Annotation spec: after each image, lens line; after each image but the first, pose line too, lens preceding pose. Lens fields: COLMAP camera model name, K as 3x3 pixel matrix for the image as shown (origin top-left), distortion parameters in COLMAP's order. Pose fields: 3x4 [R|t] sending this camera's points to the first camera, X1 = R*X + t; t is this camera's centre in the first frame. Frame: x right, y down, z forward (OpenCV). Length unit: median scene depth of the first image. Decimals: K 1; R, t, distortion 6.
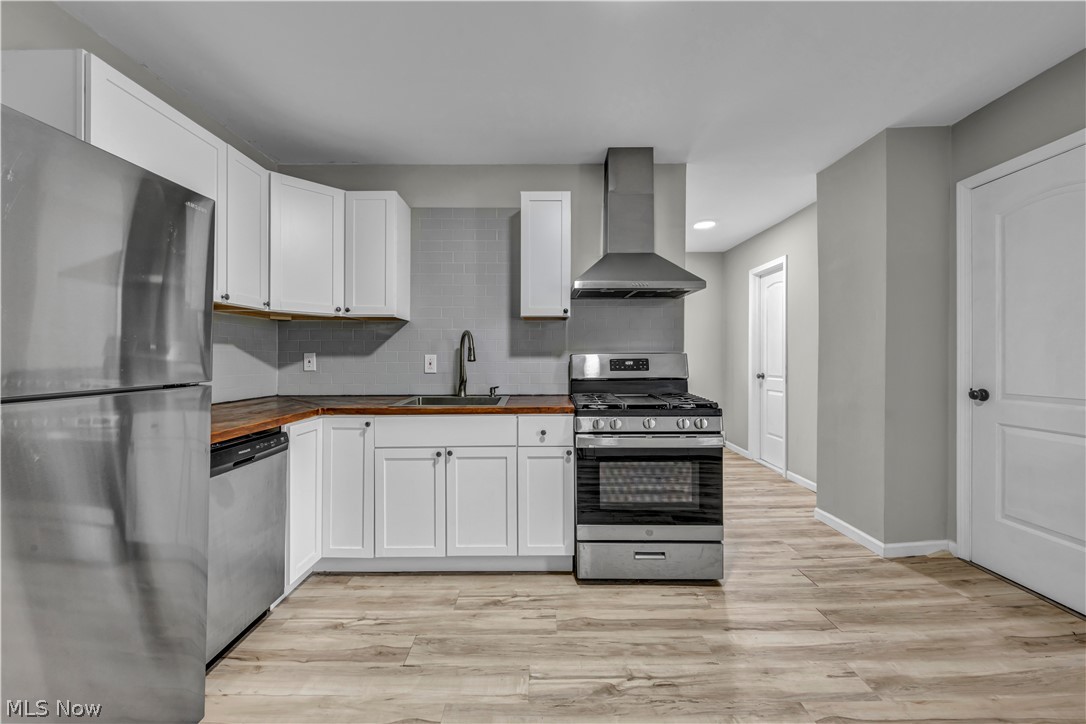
lens RADIAL K [[432.3, 0, 543.5], [0, 432.3, 358.5], [0, 0, 1]] dist [-0.000736, 0.000173]
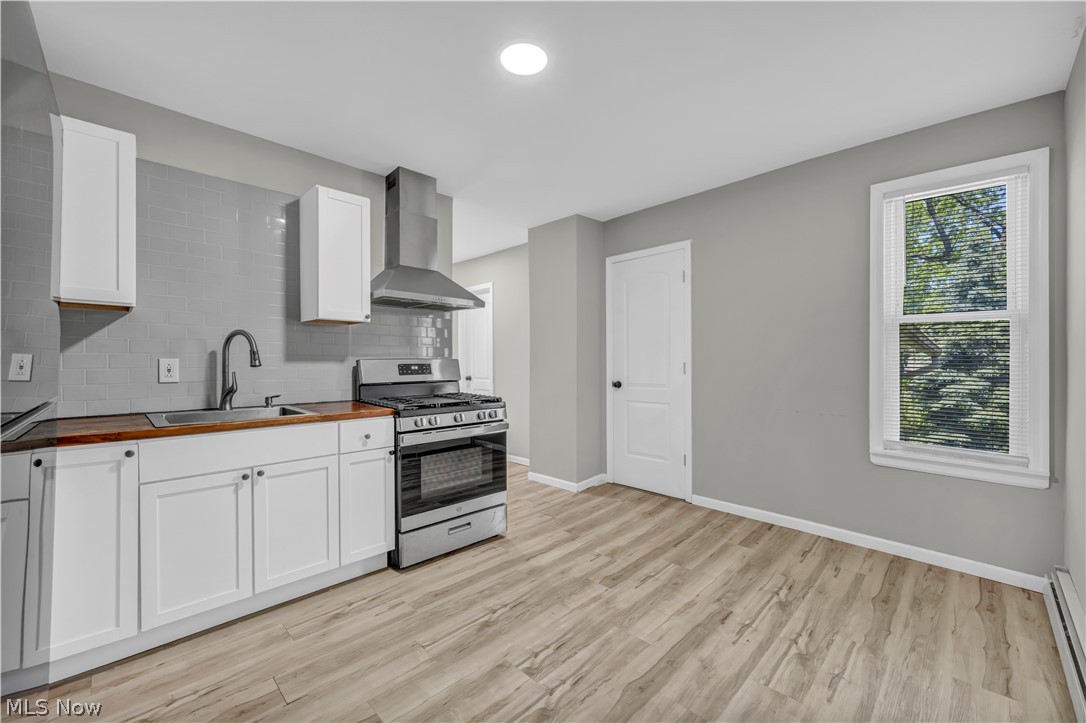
lens RADIAL K [[436.5, 0, 543.9], [0, 436.5, 364.6], [0, 0, 1]] dist [0.002374, -0.000074]
pose [[0.704469, -0.001533, 0.709733, -0.434377], [-0.000013, 0.999998, 0.002173, 0.000503], [-0.709735, -0.001540, 0.704468, -0.015083]]
